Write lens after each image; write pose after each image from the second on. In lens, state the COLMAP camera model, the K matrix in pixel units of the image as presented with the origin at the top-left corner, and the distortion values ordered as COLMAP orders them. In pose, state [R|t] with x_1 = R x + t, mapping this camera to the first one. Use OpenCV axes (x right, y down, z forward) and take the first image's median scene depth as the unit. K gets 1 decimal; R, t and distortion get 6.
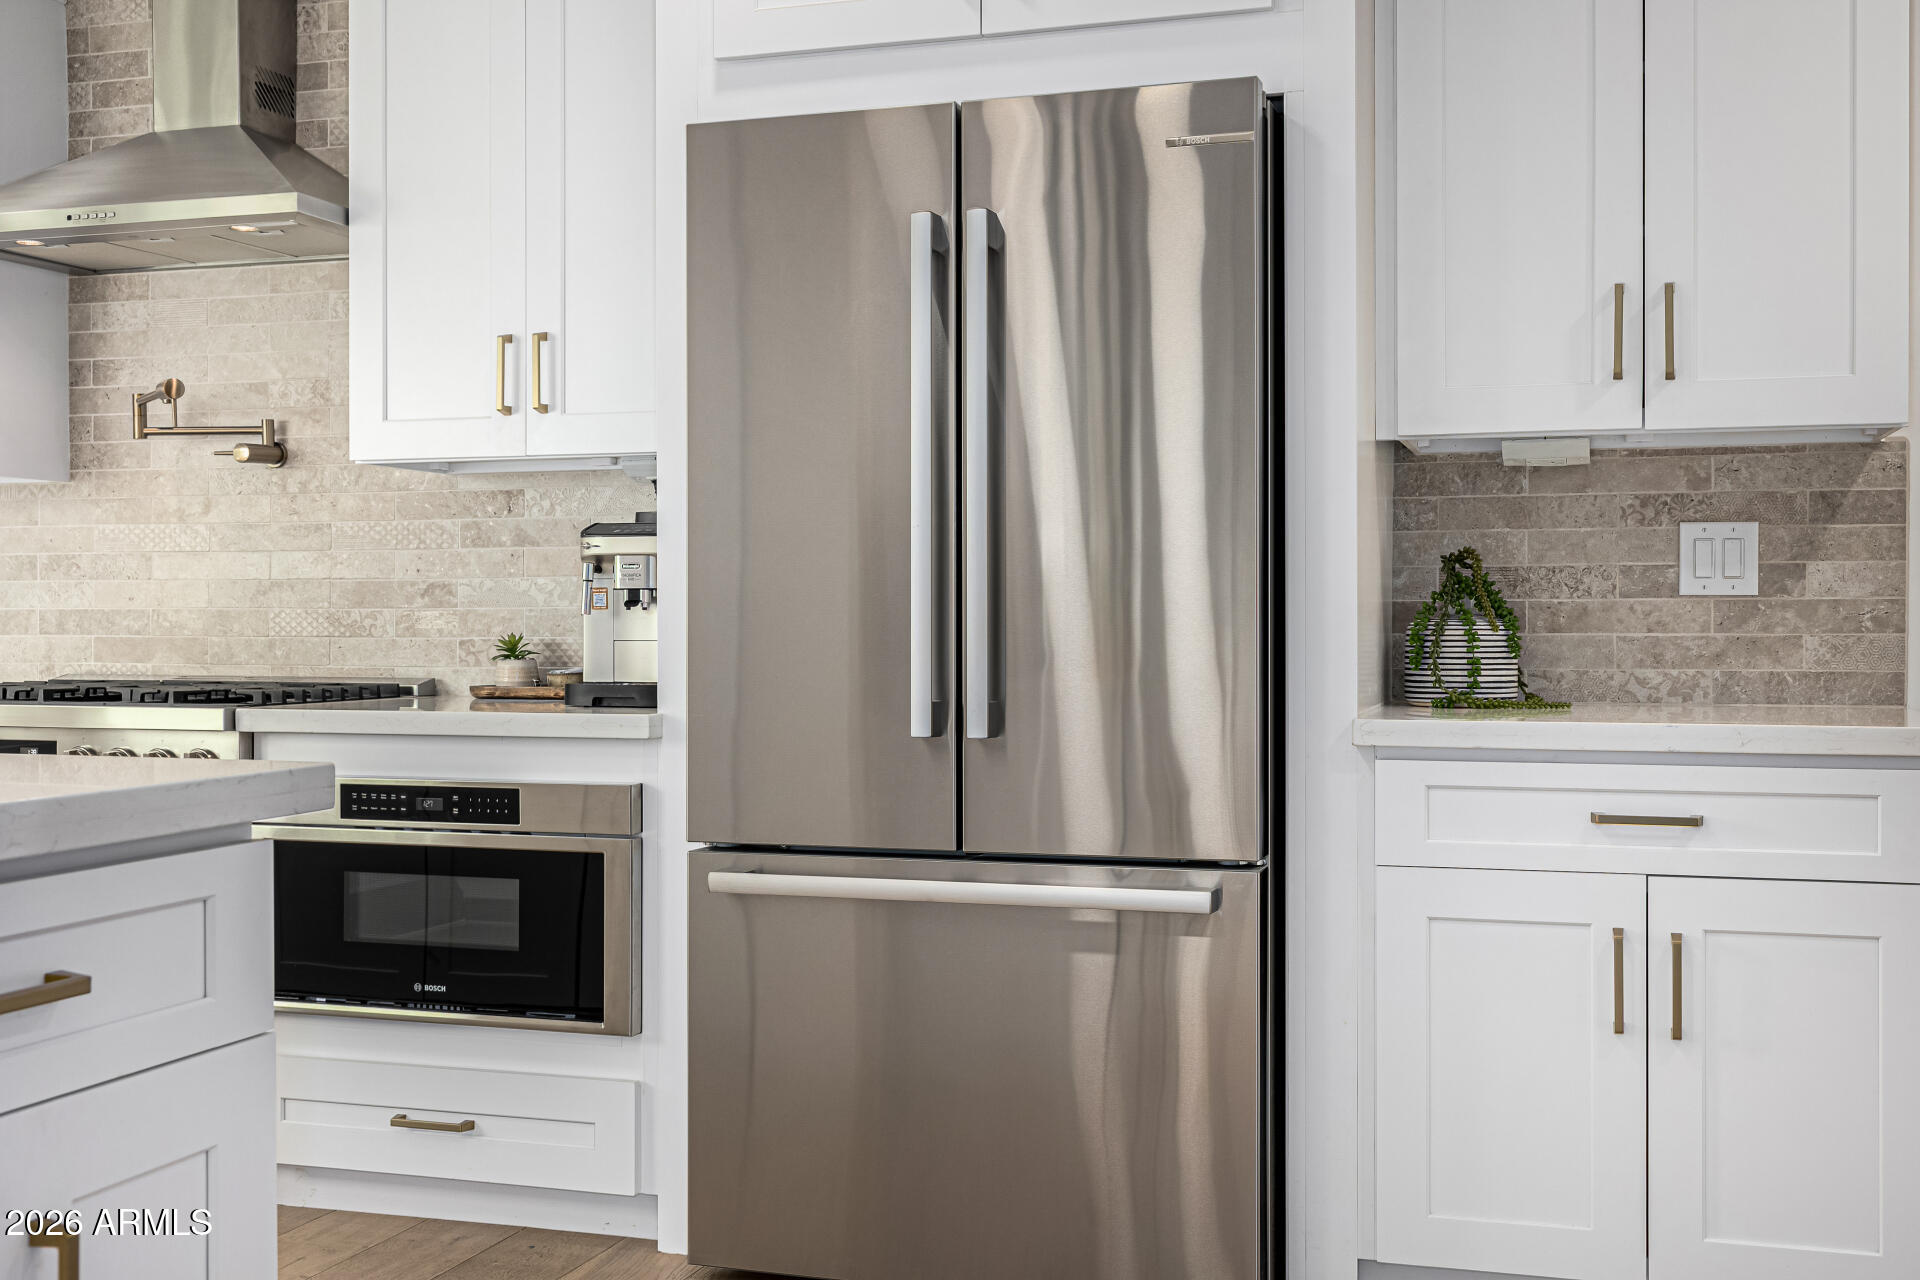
lens RADIAL K [[2039.6, 0, 993.5], [0, 2039.6, 634.1], [0, 0, 1]] dist [-0.003642, 0.000000]
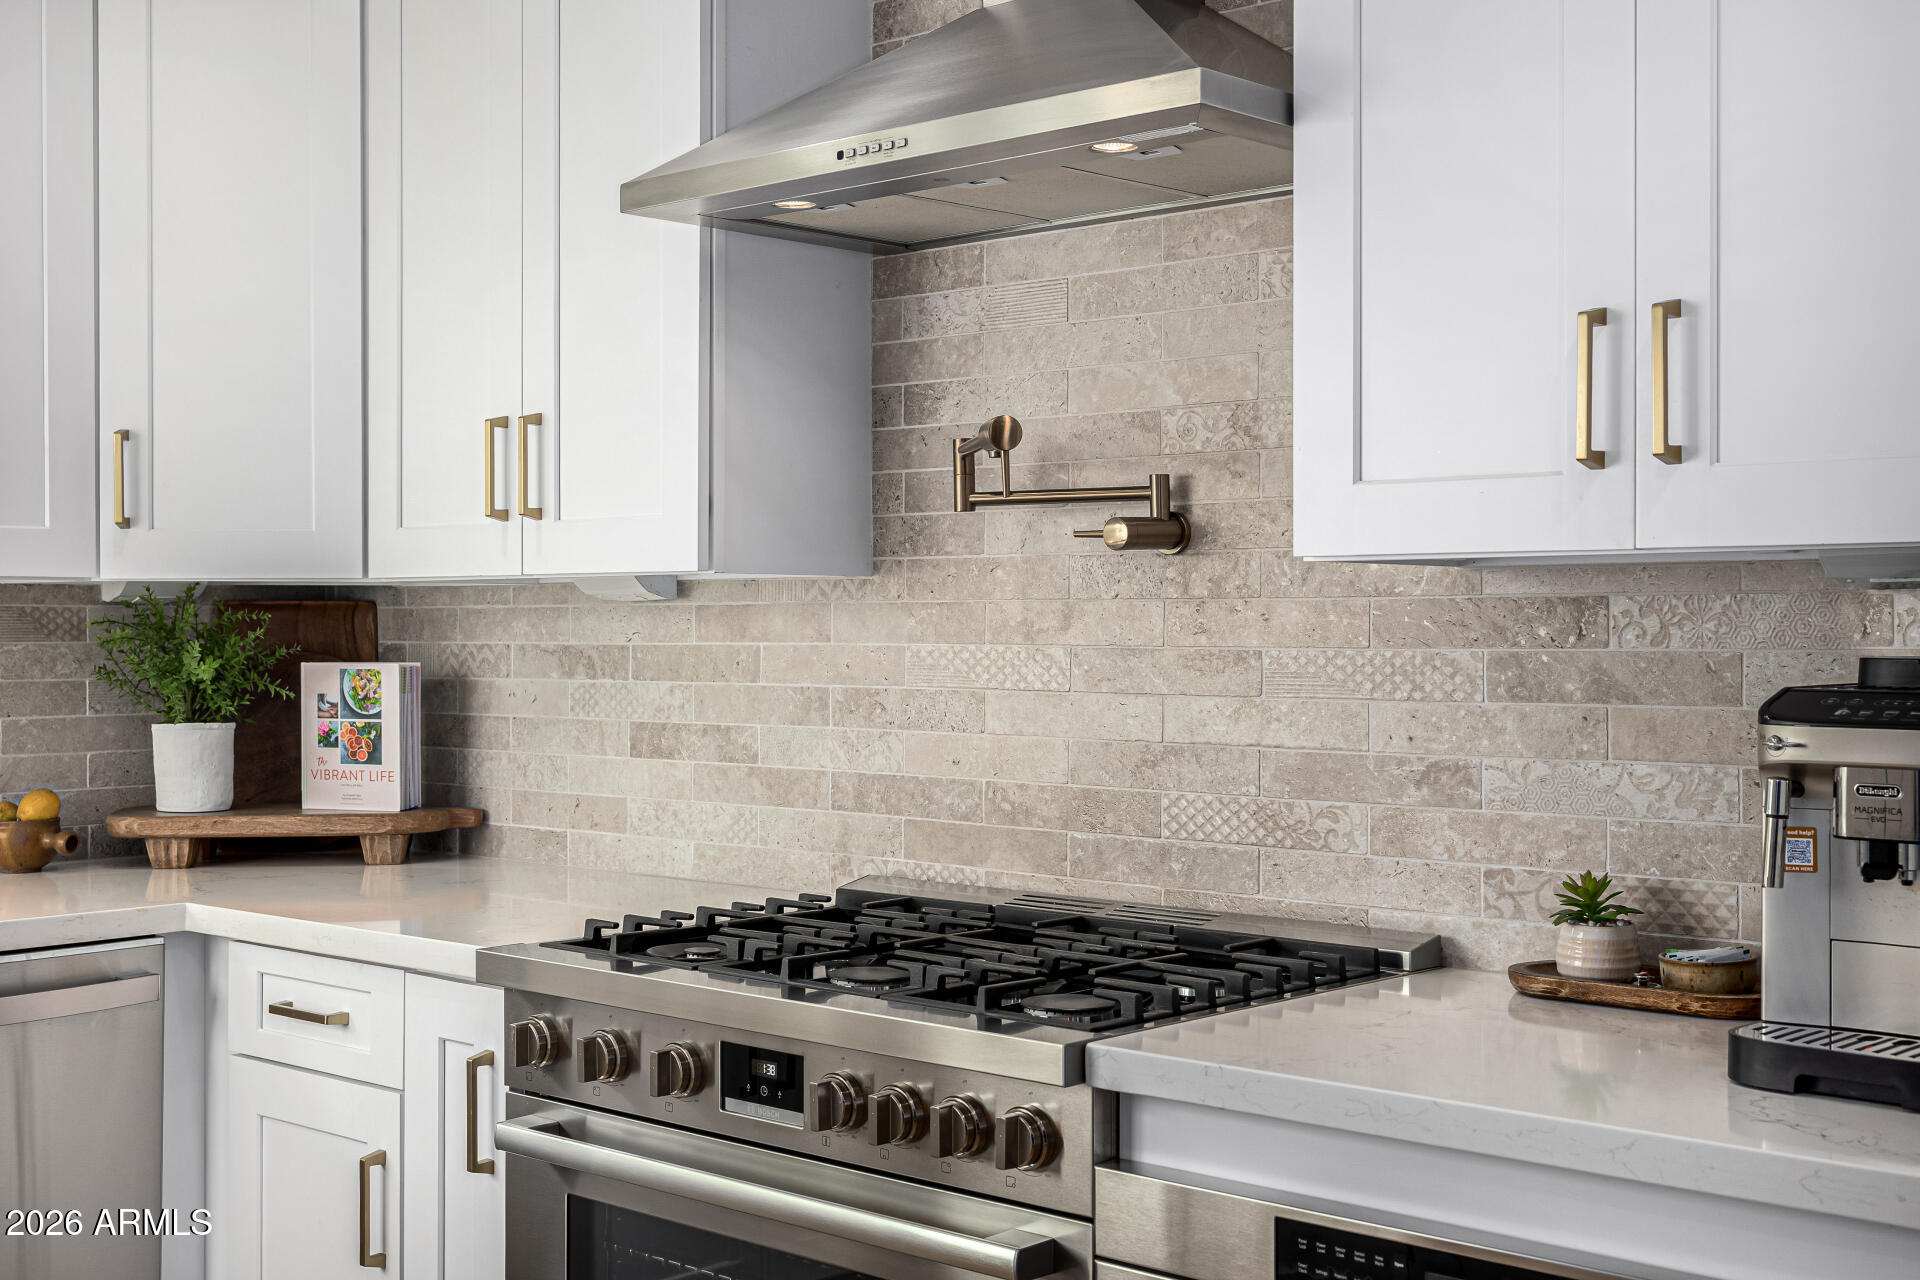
lens RADIAL K [[2315.6, 0, 953.0], [0, 2315.6, 630.7], [0, 0, 1]] dist [0.007163, 0.000000]
pose [[0.900890, 0.001658, -0.434044, -0.122128], [-0.003297, 0.999990, -0.003025, -0.059762], [0.434034, 0.004156, 0.900887, 0.381252]]
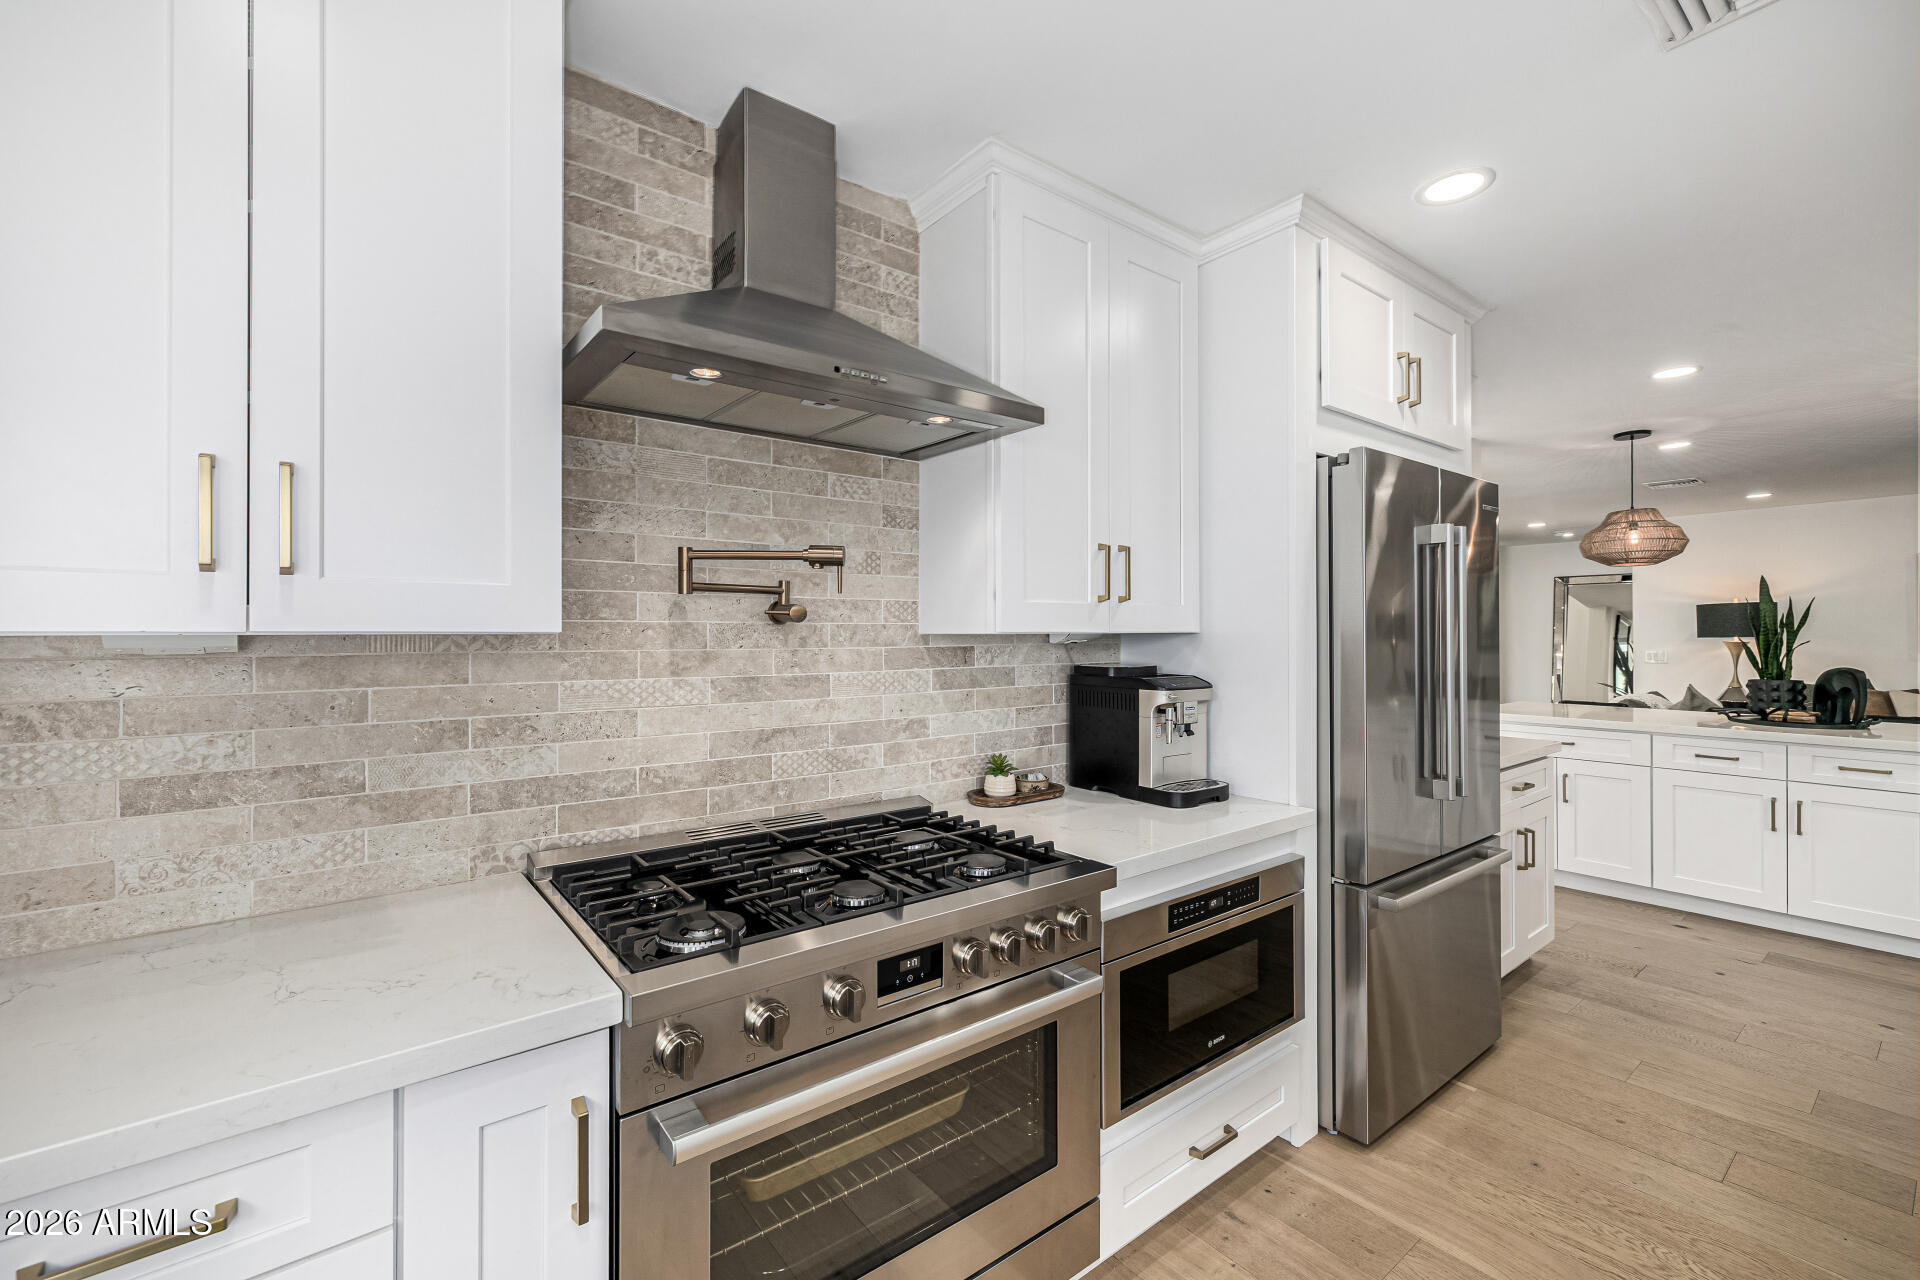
lens RADIAL K [[816.1, 0, 961.4], [0, 816.1, 629.5], [0, 0, 1]] dist [0.001380, -0.000077]
pose [[0.572953, 0.002712, 0.819583, -0.684194], [0.006122, 0.999952, -0.007589, -0.078160], [-0.819565, 0.009366, 0.572910, 0.699481]]
